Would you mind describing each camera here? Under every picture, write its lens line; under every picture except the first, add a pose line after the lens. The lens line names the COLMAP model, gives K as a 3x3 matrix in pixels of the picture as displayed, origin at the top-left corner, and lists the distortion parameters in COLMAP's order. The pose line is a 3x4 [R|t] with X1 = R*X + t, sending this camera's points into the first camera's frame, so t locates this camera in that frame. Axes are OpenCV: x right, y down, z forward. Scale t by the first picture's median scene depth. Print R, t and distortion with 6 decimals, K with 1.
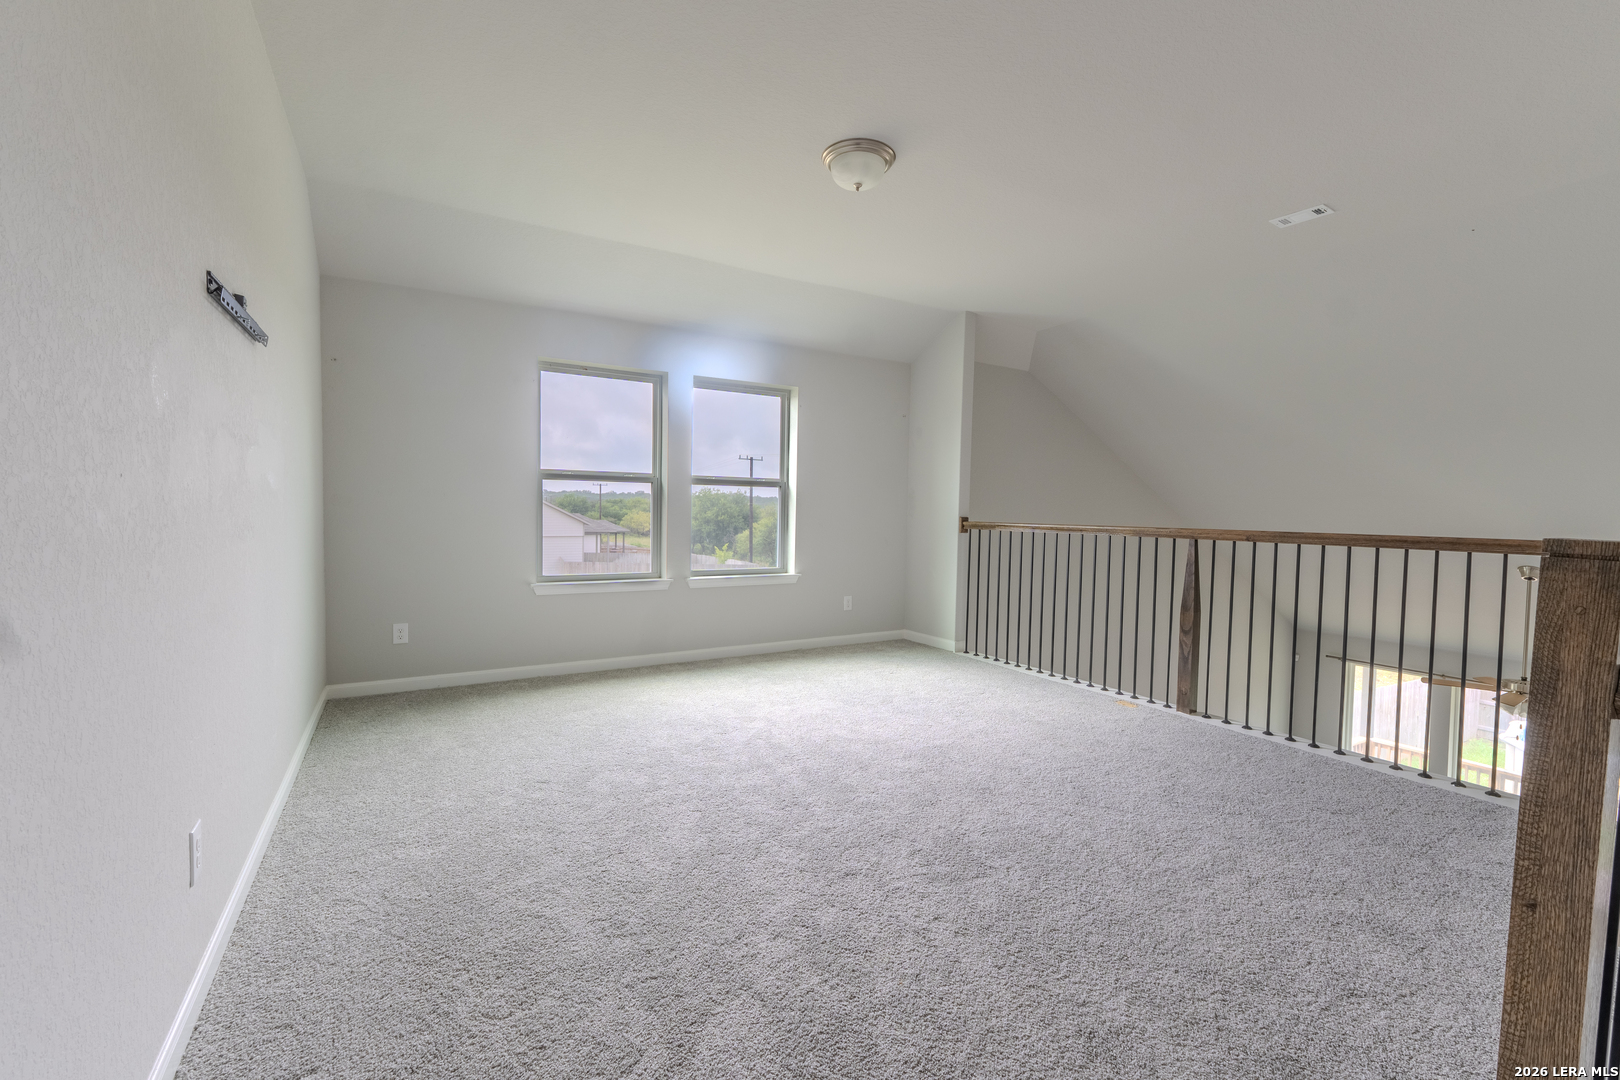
lens RADIAL K [[686.8, 0, 810.0], [0, 686.8, 540.0], [0, 0, 1]] dist [0.000289, 0.000014]
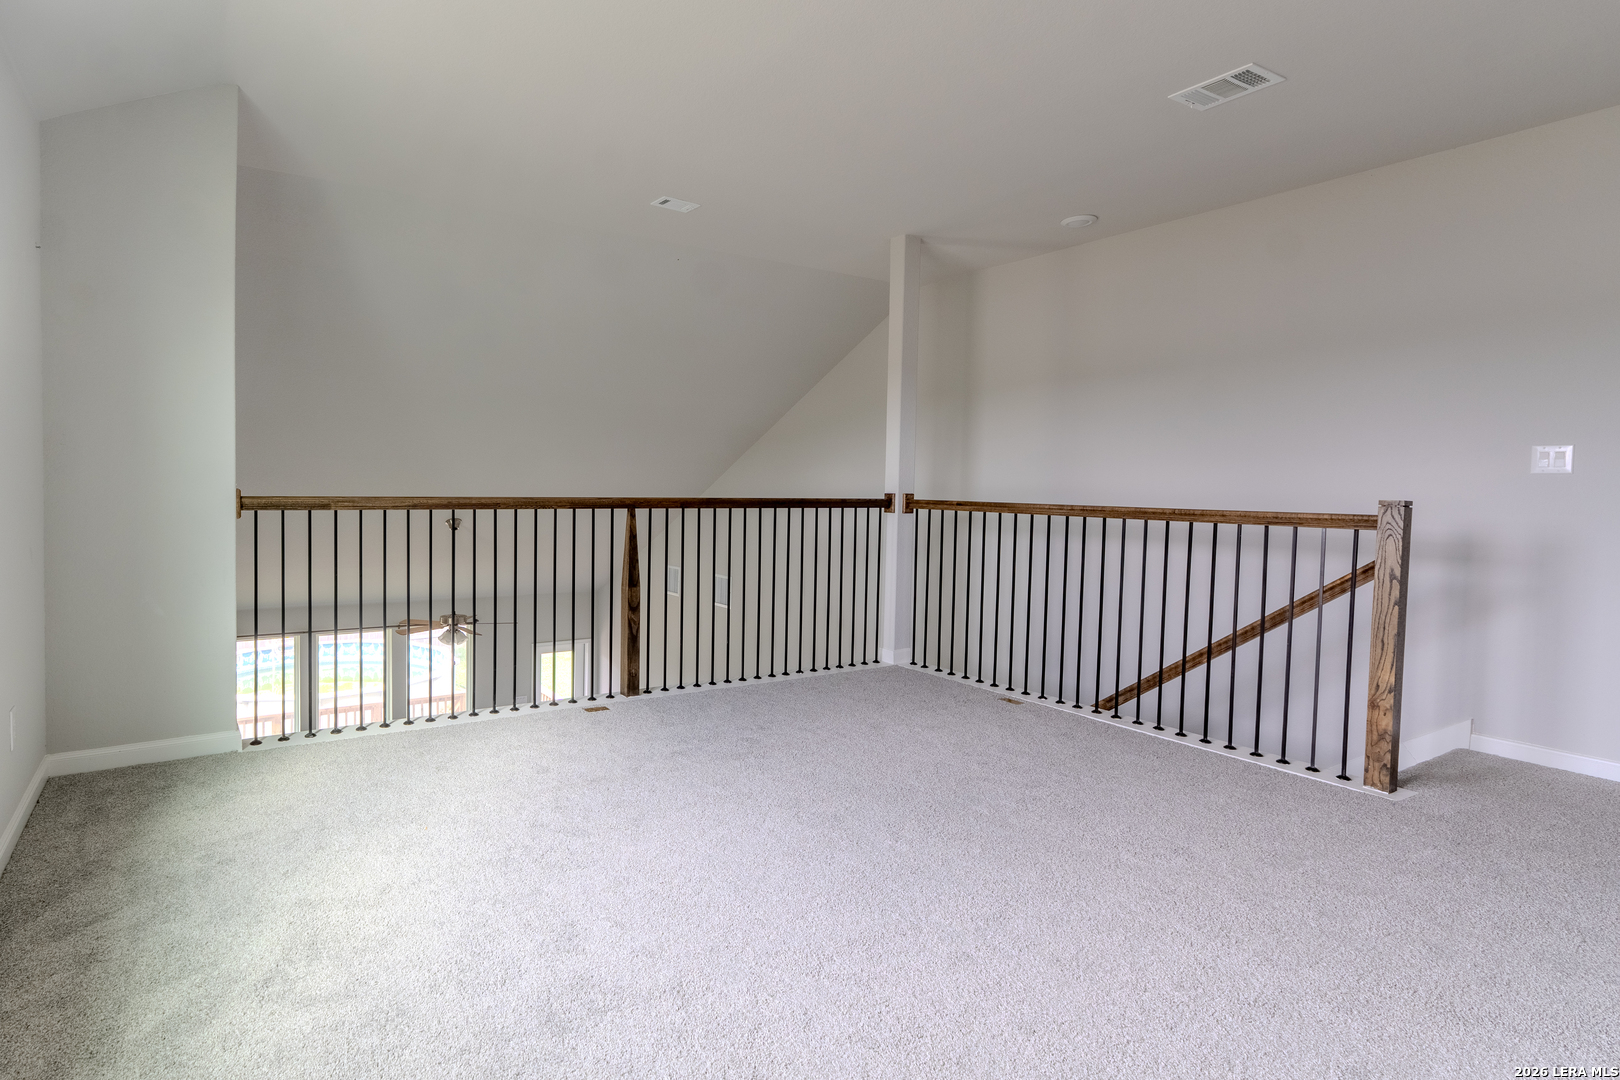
lens RADIAL K [[710.5, 0, 808.5], [0, 710.5, 516.6], [0, 0, 1]] dist [-0.000416, -0.000032]
pose [[-0.120267, -0.035284, 0.992114, -0.356326], [-0.004887, 0.999377, 0.034950, -0.021007], [-0.992730, -0.000645, -0.120364, 0.734343]]
